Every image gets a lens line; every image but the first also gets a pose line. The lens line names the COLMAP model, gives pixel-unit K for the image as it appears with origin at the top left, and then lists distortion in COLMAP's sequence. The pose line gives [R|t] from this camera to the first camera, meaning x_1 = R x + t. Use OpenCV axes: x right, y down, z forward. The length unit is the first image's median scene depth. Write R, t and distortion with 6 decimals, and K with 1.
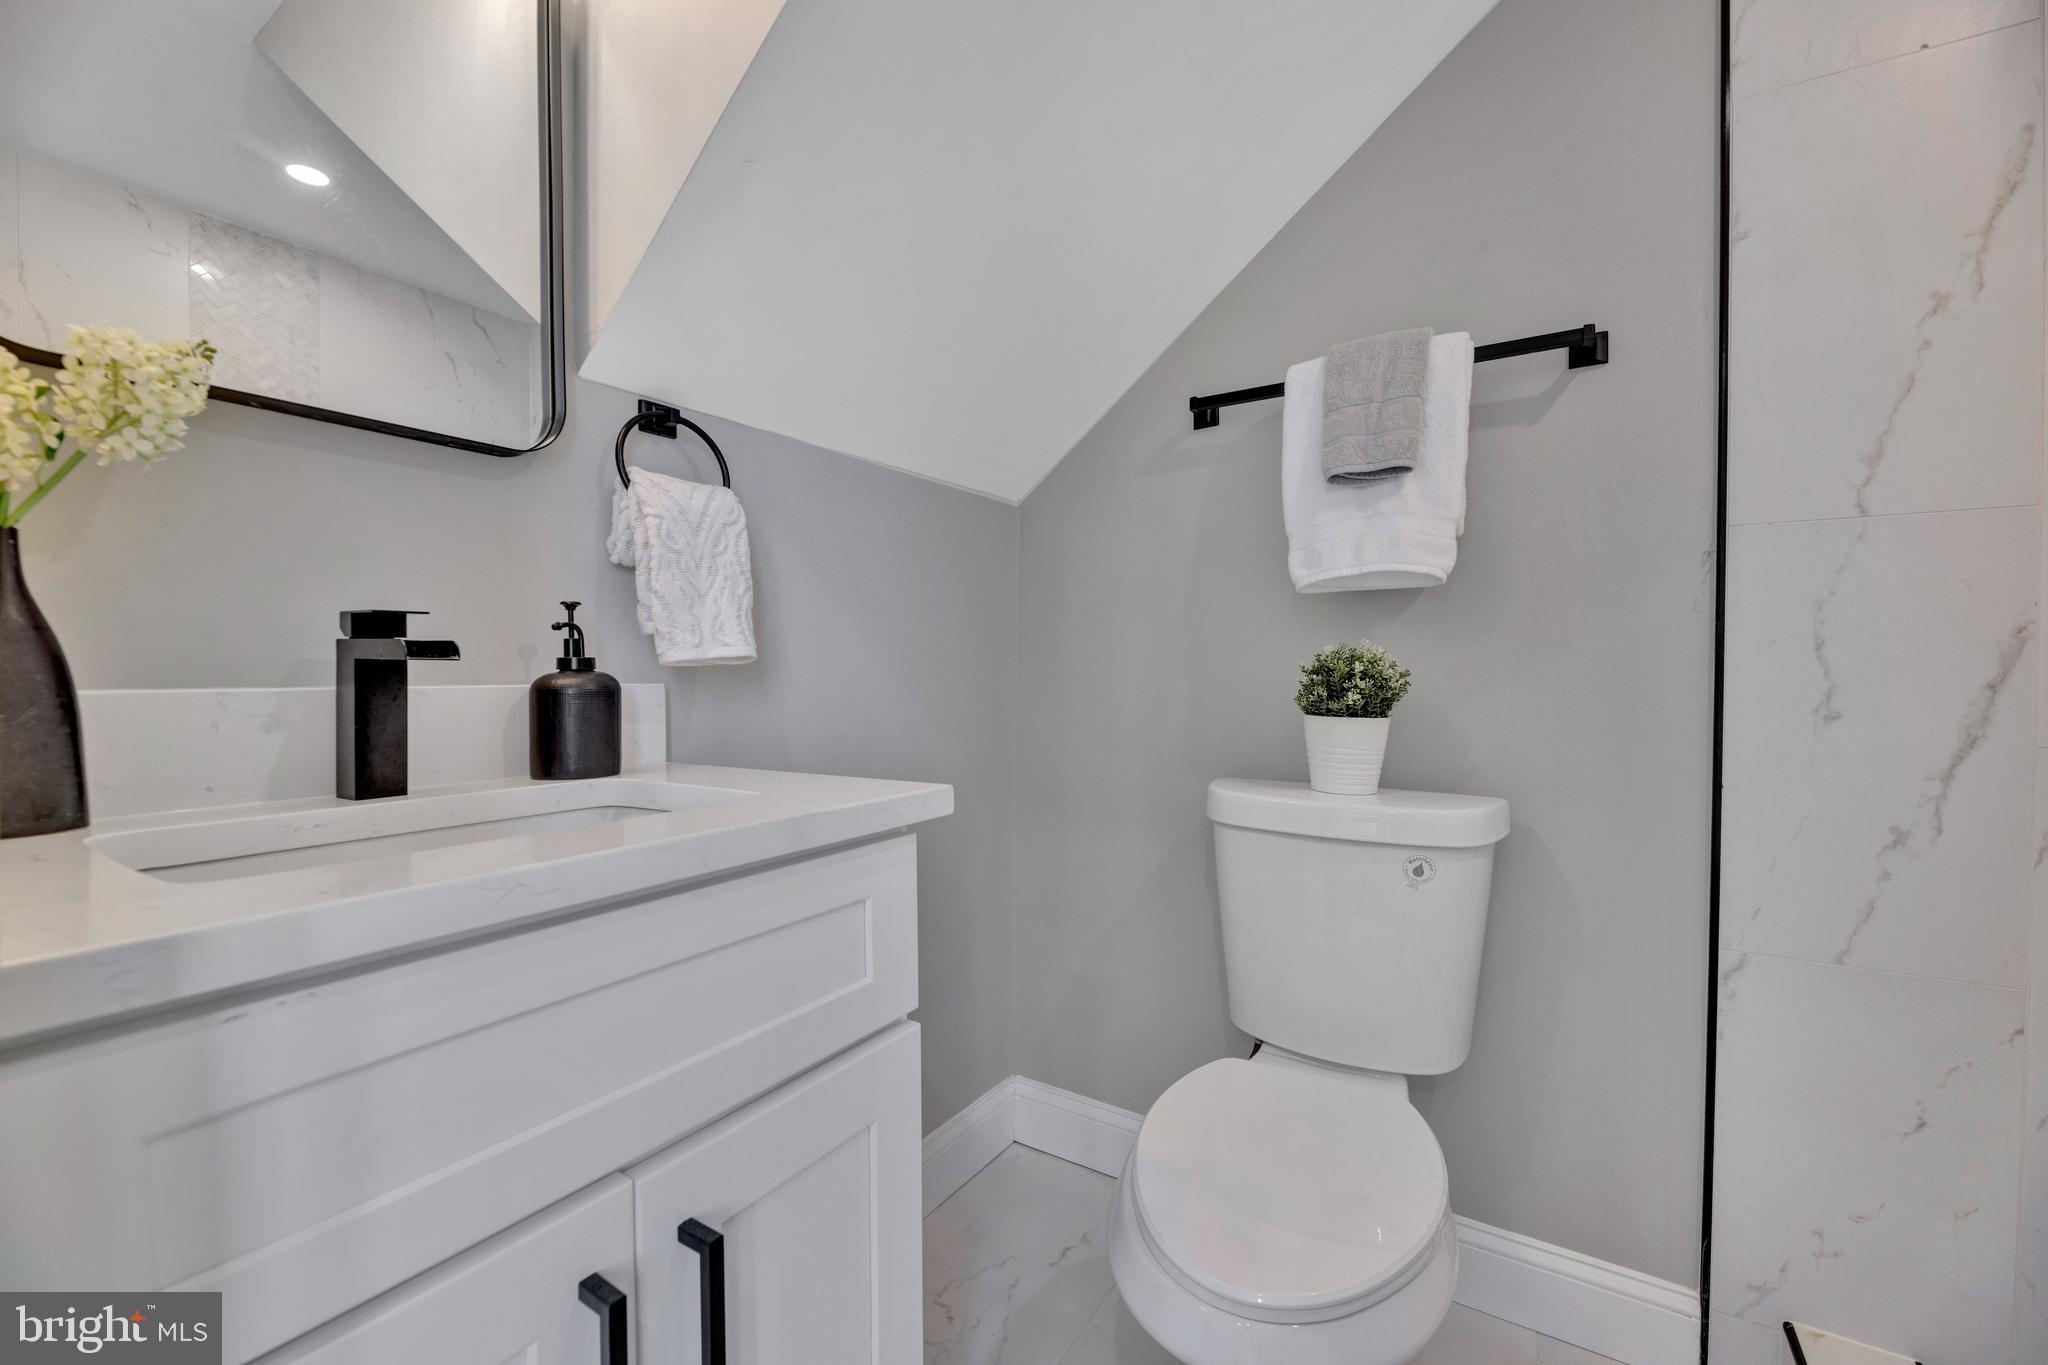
lens RADIAL K [[826.0, 0, 1017.5], [0, 826.0, 688.5], [0, 0, 1]] dist [-0.000006, -0.003113]
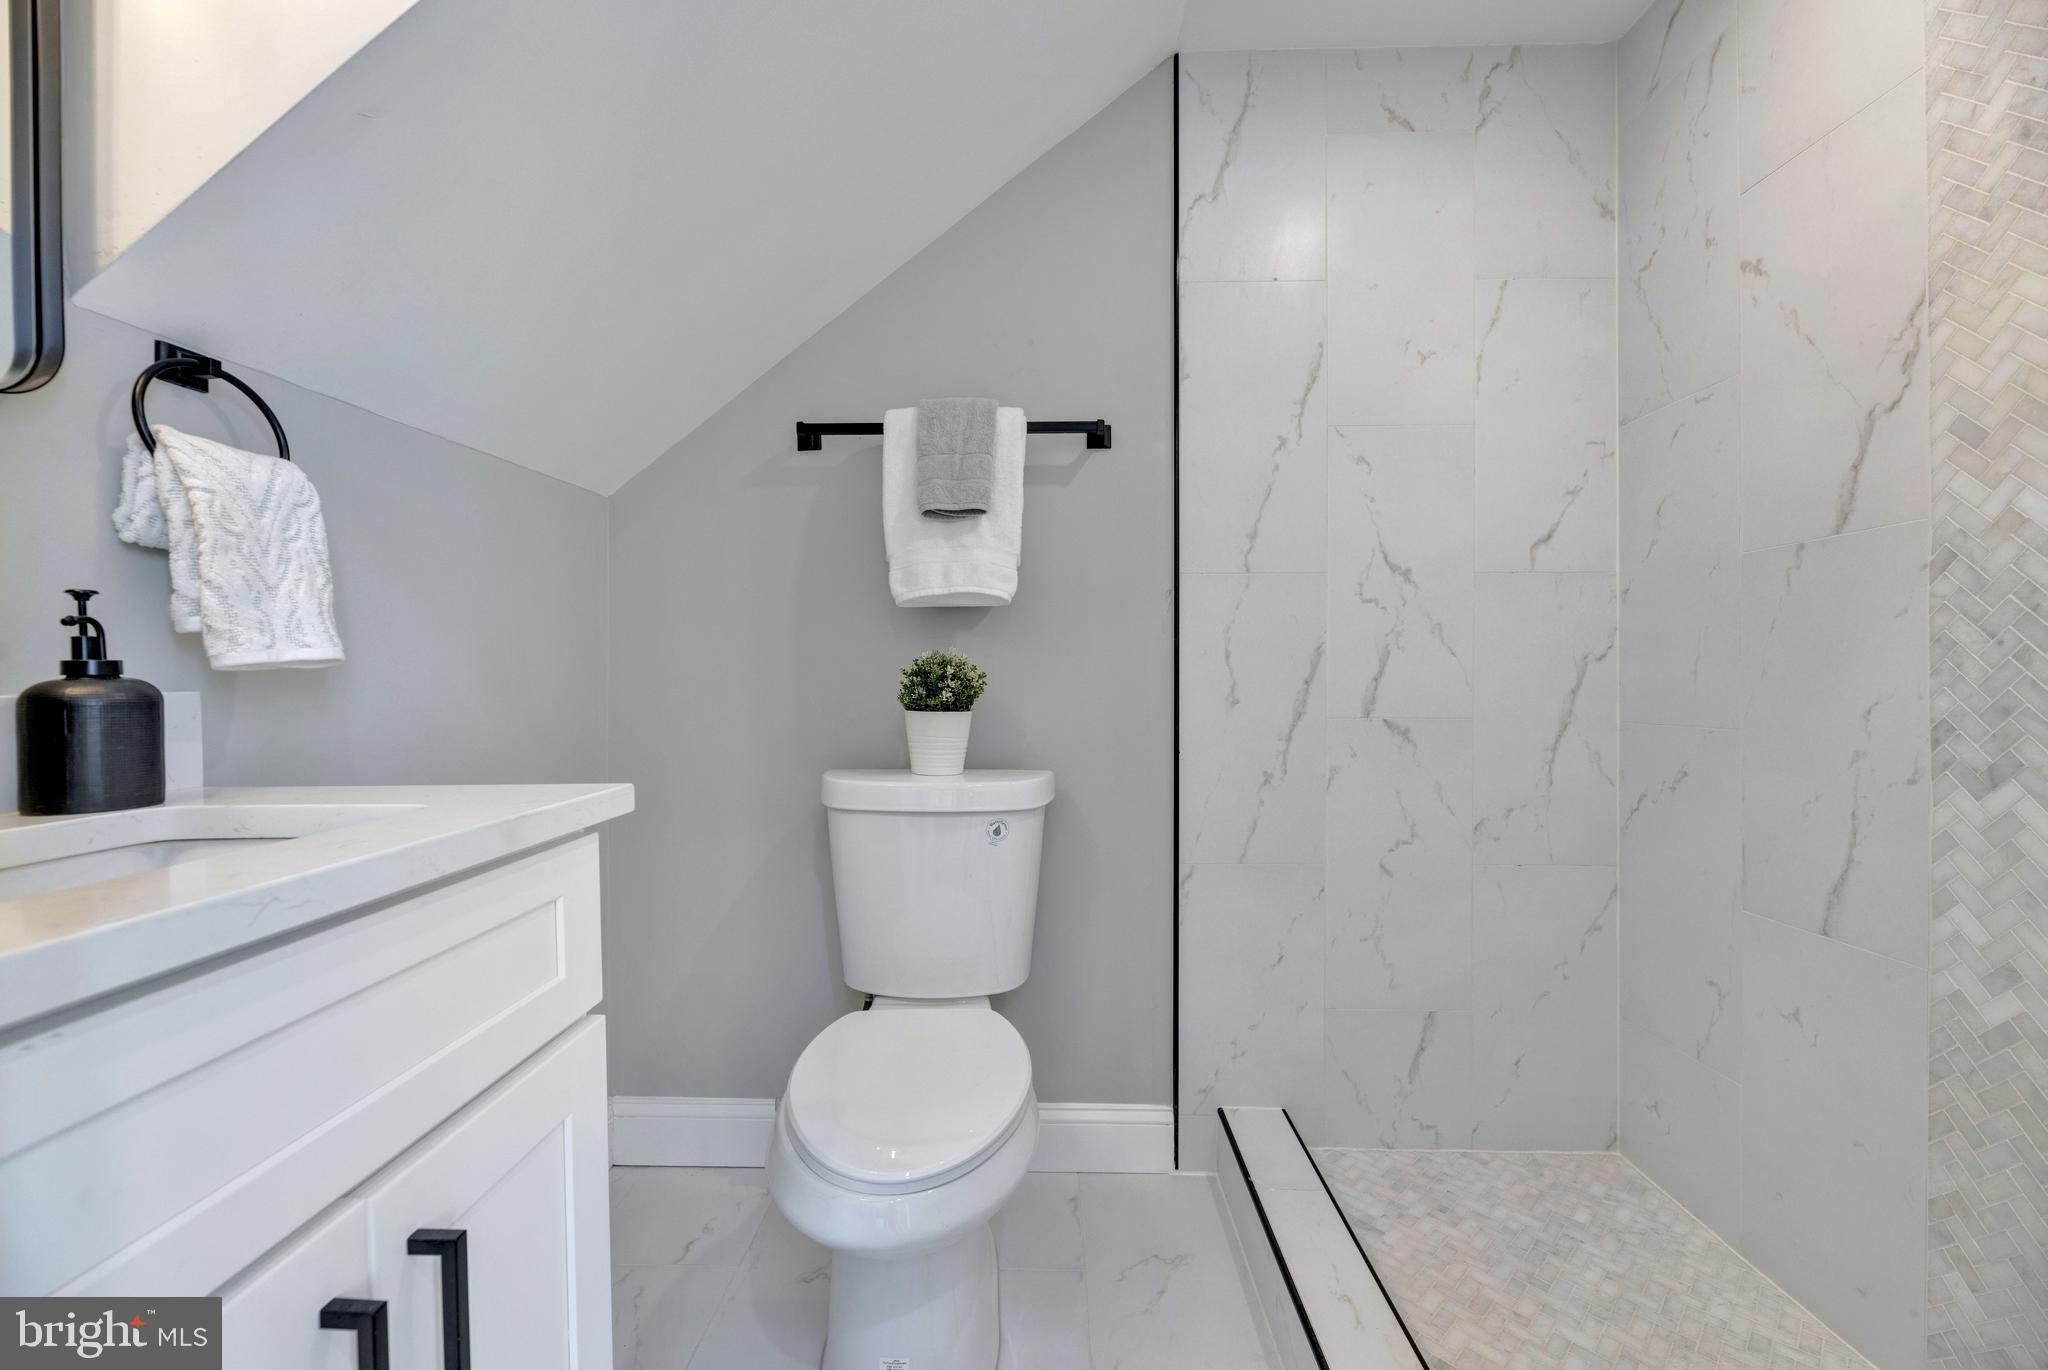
lens RADIAL K [[826.0, 0, 1021.9], [0, 826.0, 686.6], [0, 0, 1]] dist [-0.000006, -0.003113]
pose [[0.857834, -0.011005, 0.513808, -0.139824], [0.012692, 0.999919, 0.000226, -0.000675], [-0.513770, 0.006327, 0.857905, -0.115044]]
